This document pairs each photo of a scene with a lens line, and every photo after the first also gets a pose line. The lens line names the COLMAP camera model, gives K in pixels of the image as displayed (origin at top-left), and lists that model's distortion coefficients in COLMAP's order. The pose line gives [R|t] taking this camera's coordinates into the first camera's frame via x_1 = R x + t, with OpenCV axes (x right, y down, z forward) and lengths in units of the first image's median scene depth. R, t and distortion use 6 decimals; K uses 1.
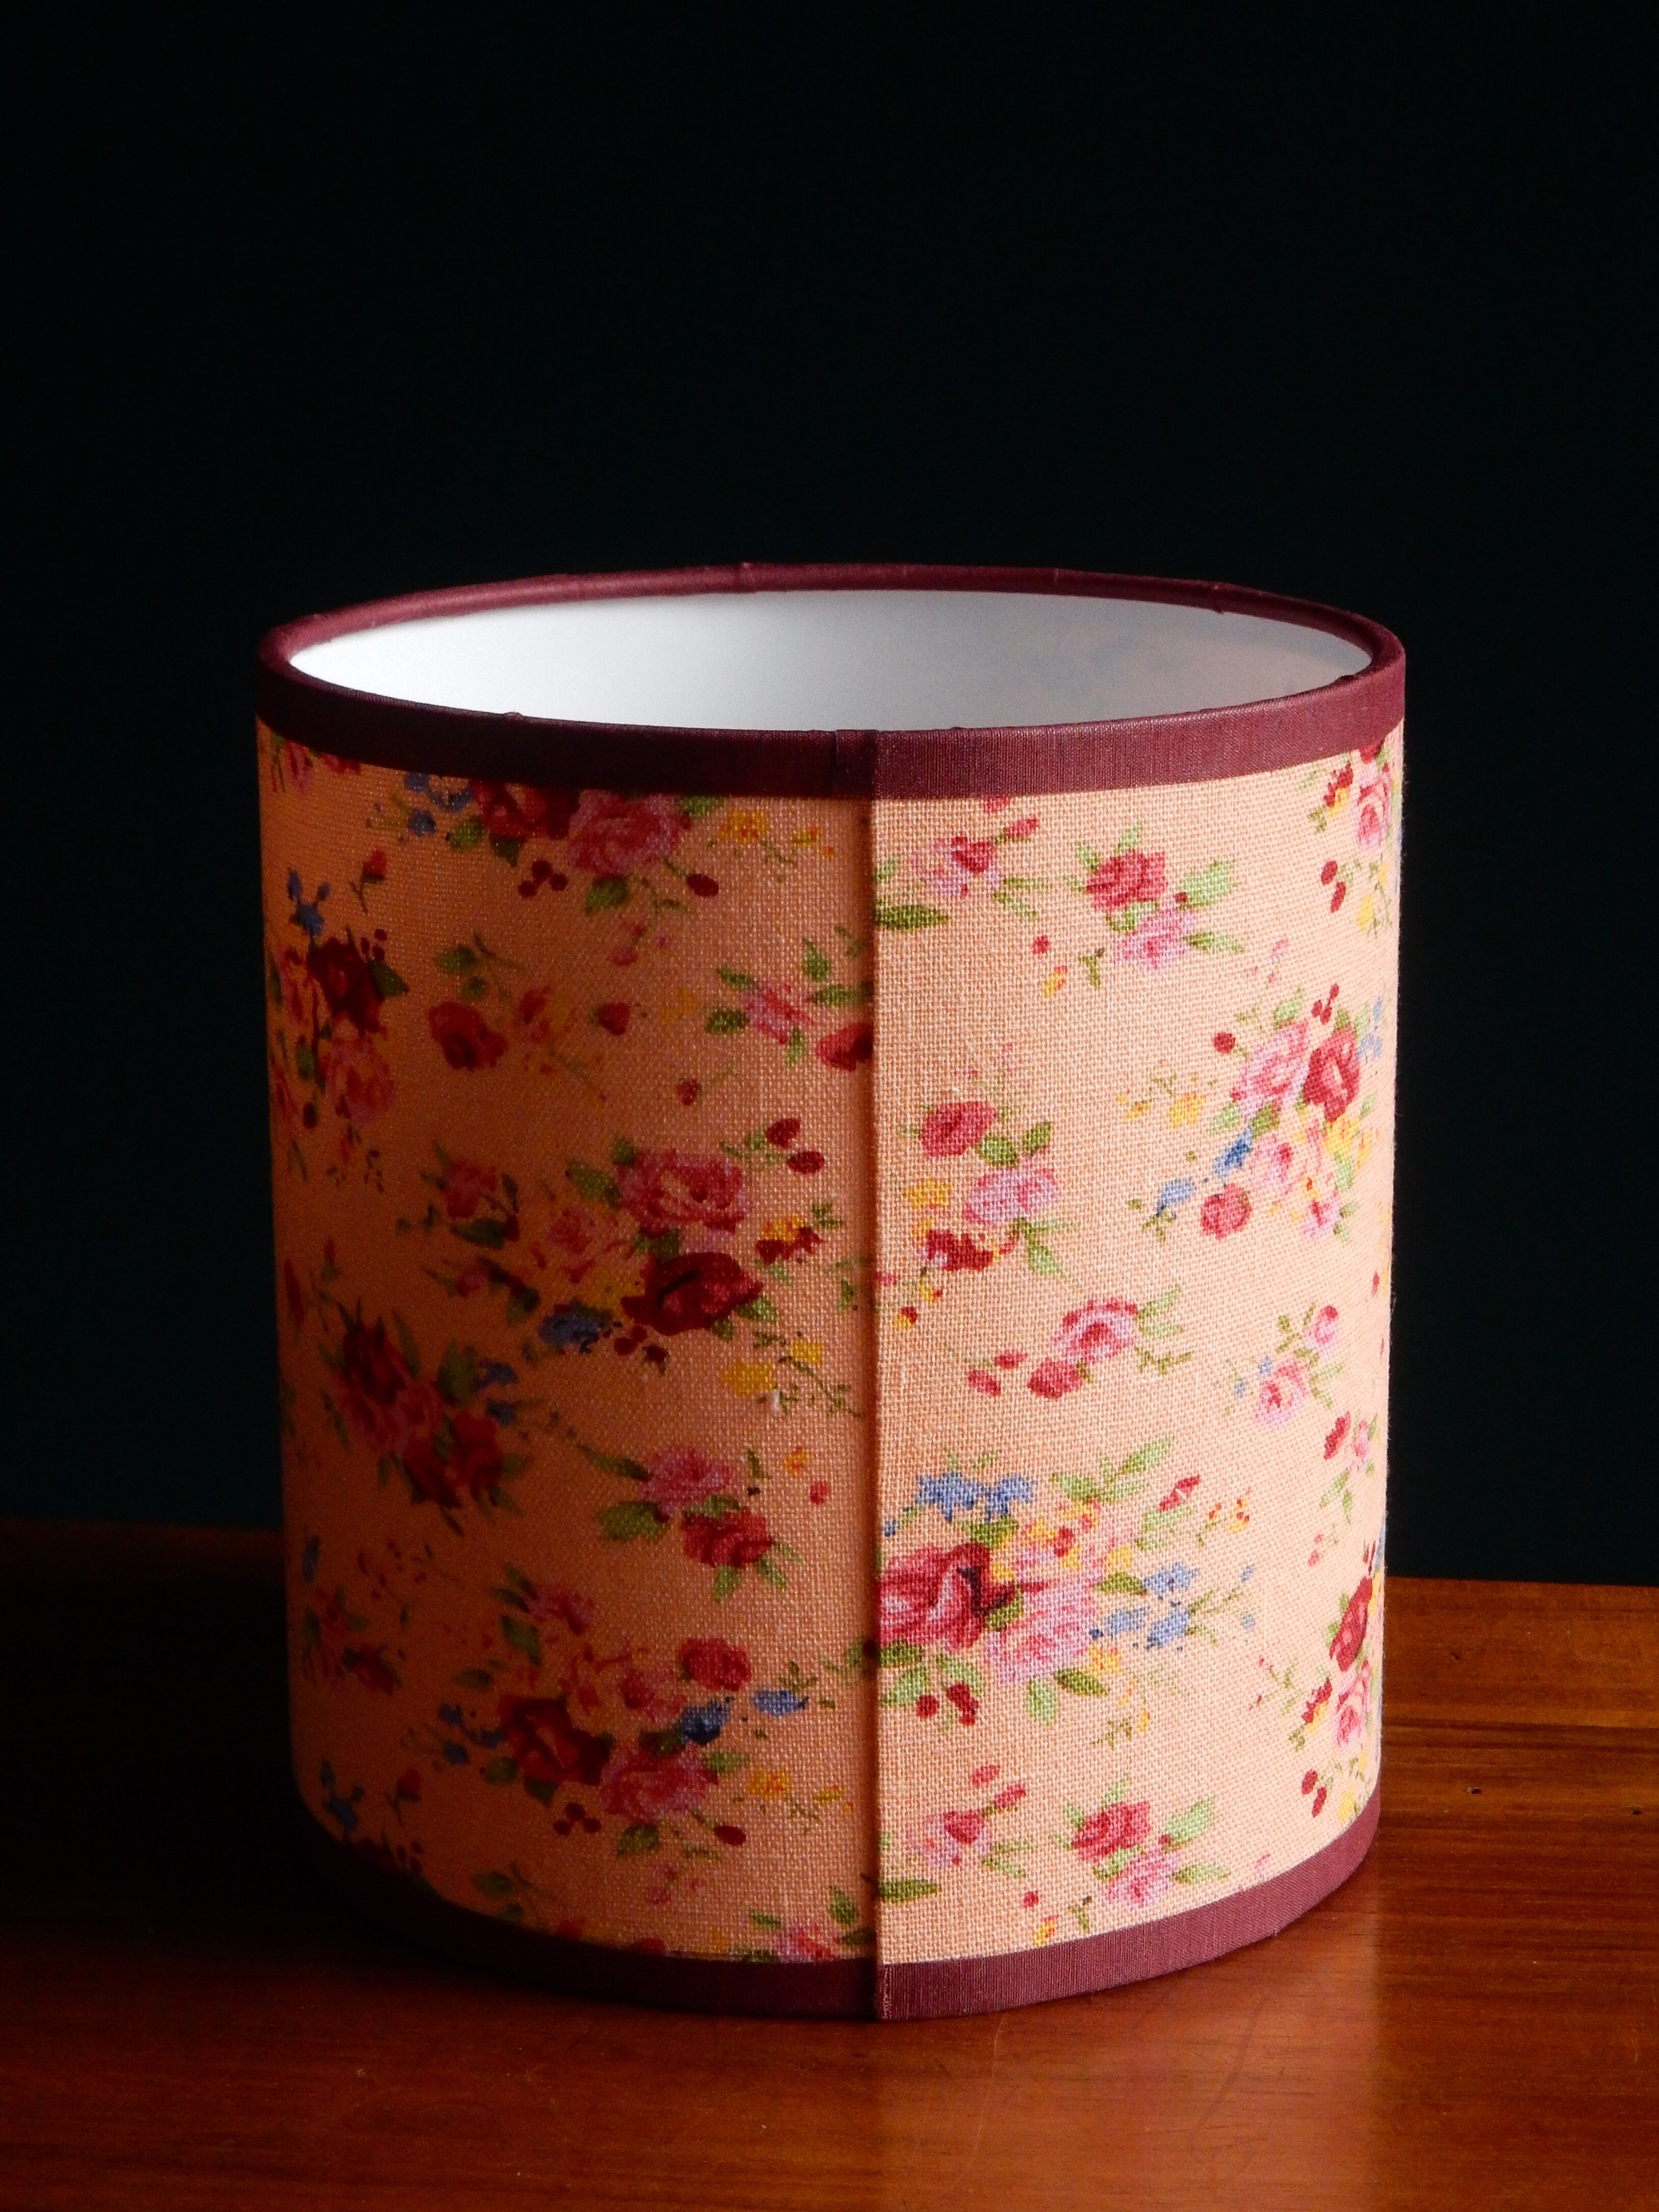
lens RADIAL K [[4807.0, 0, 829.5], [0, 4807.0, 1106.0], [0, 0, 1]] dist [-0.063641, 0.228755]
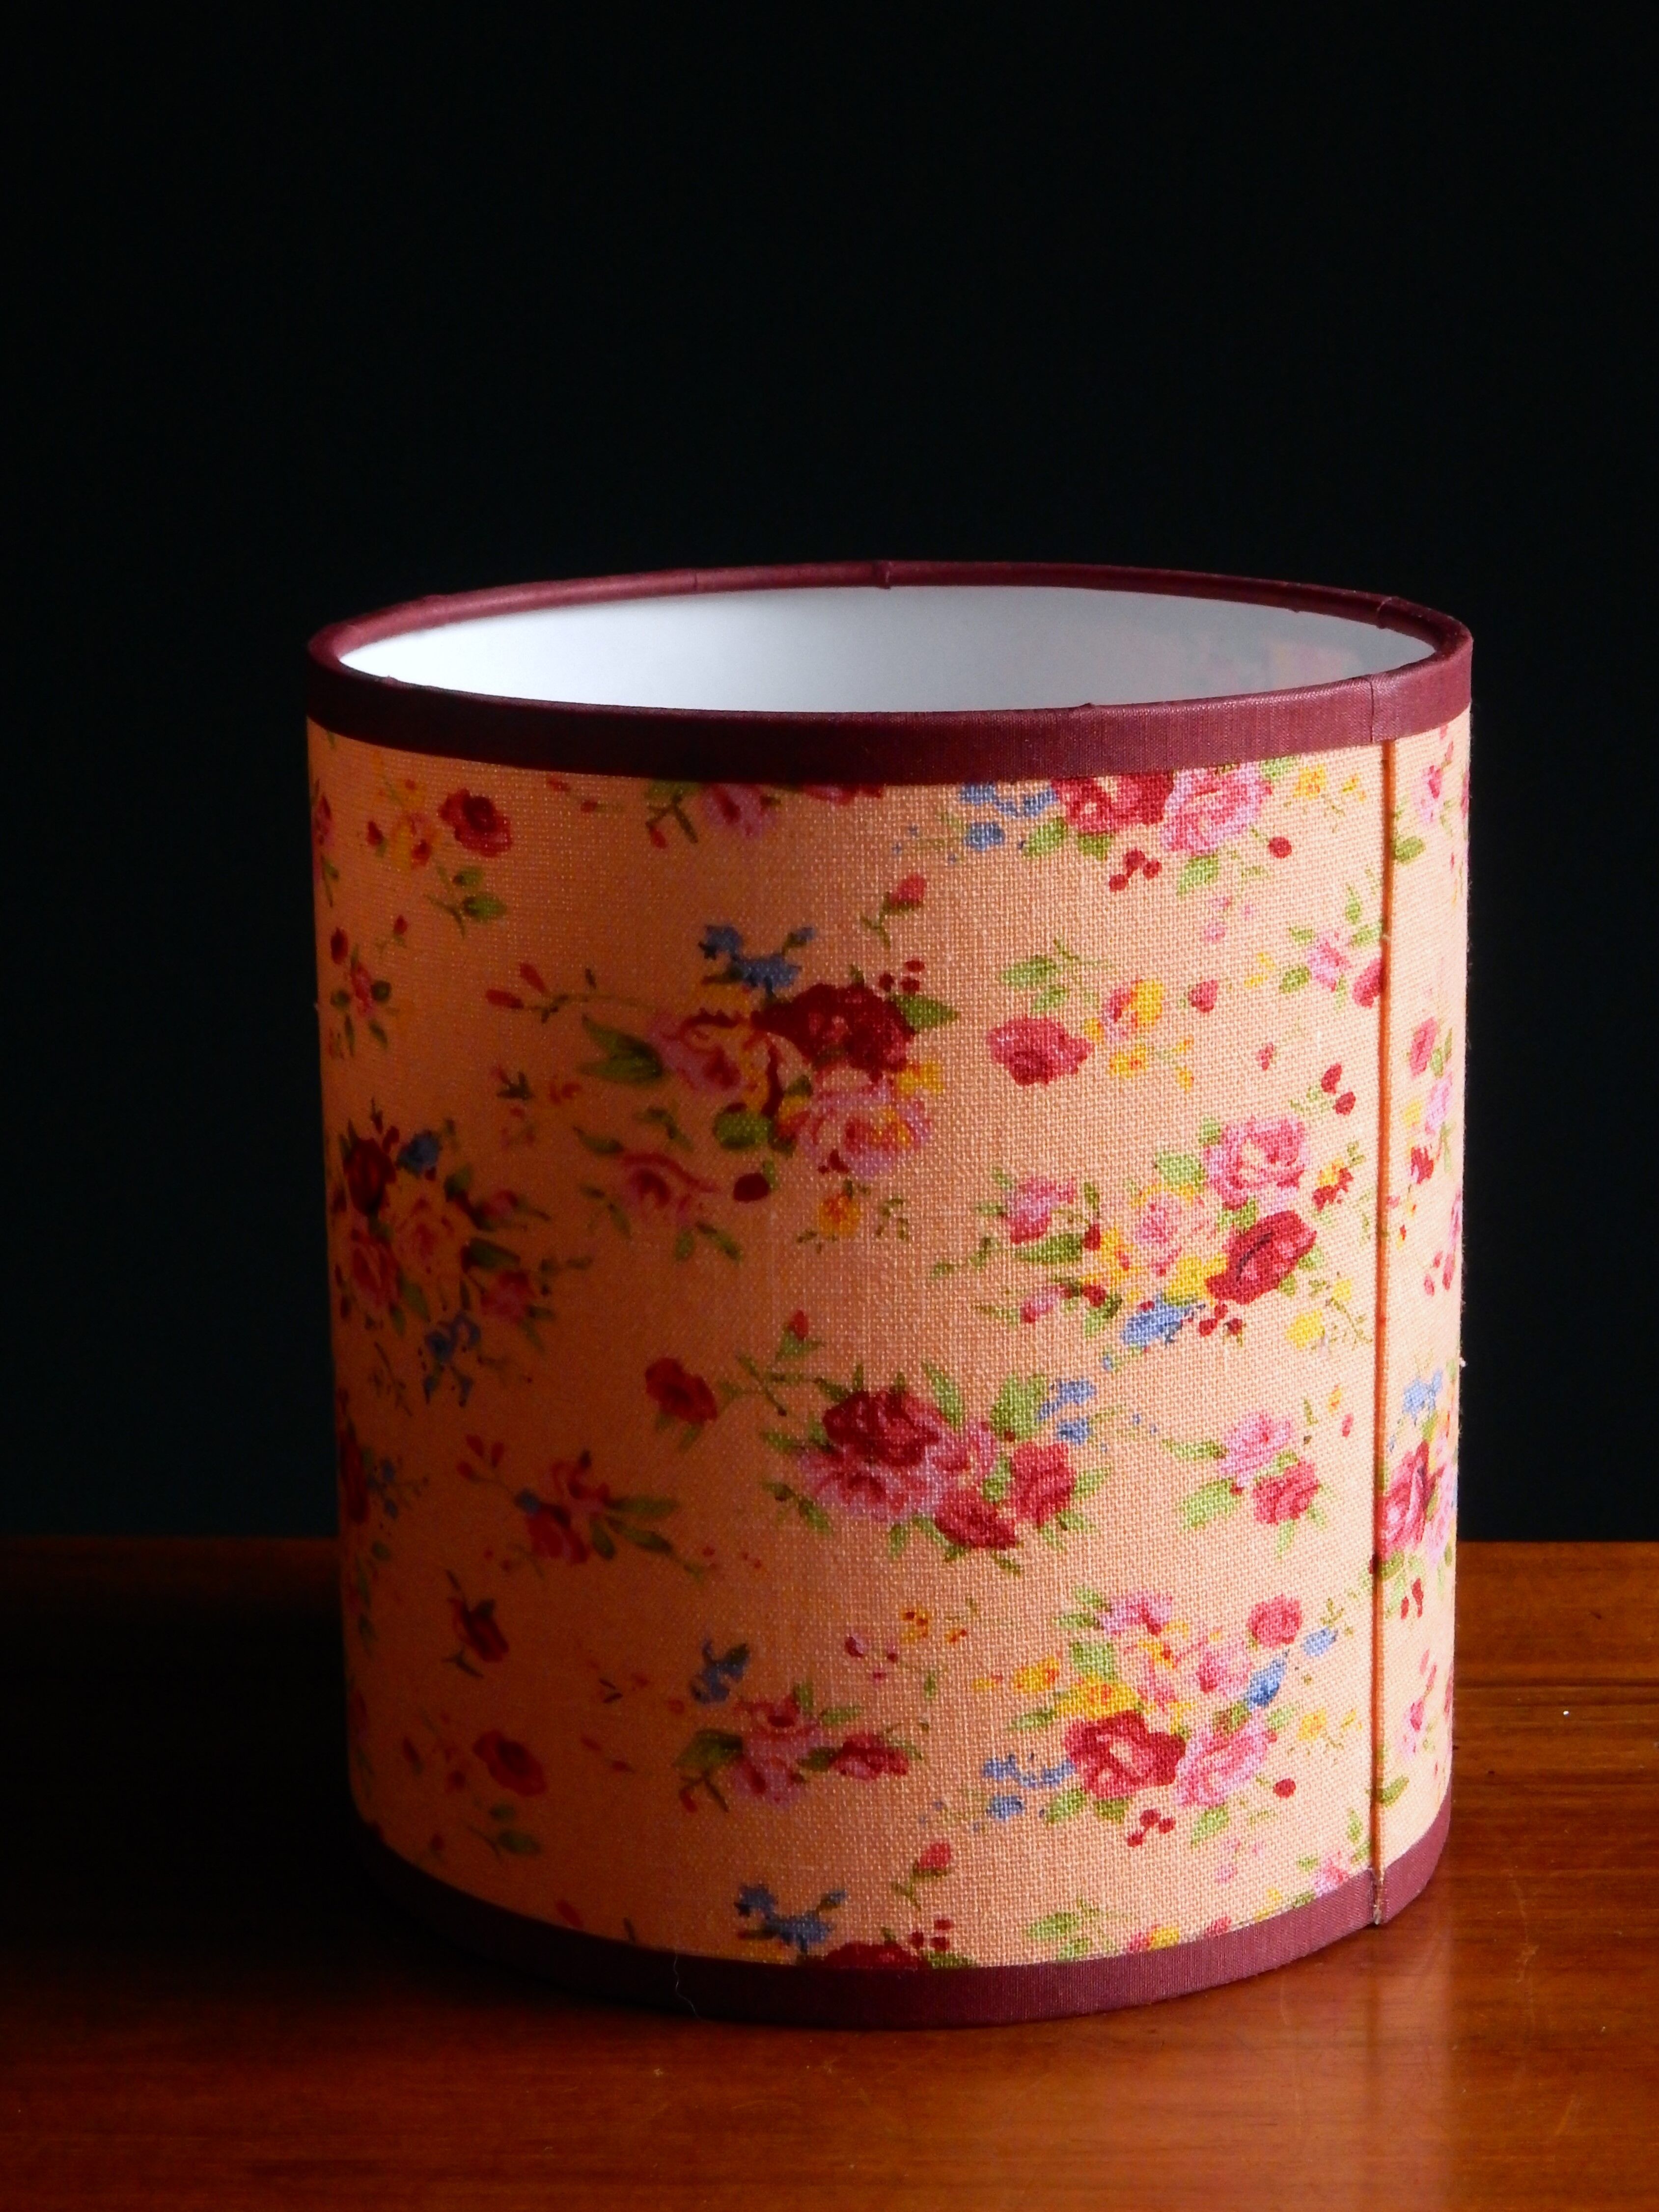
lens RADIAL K [[4632.4, 0, 829.5], [0, 4632.4, 1106.0], [0, 0, 1]] dist [-0.043373, -0.330615]
pose [[0.657823, -0.179762, 0.731406, -0.781865], [0.191305, 0.979131, 0.068589, -0.074886], [-0.728472, 0.094802, 0.678484, 0.402232]]
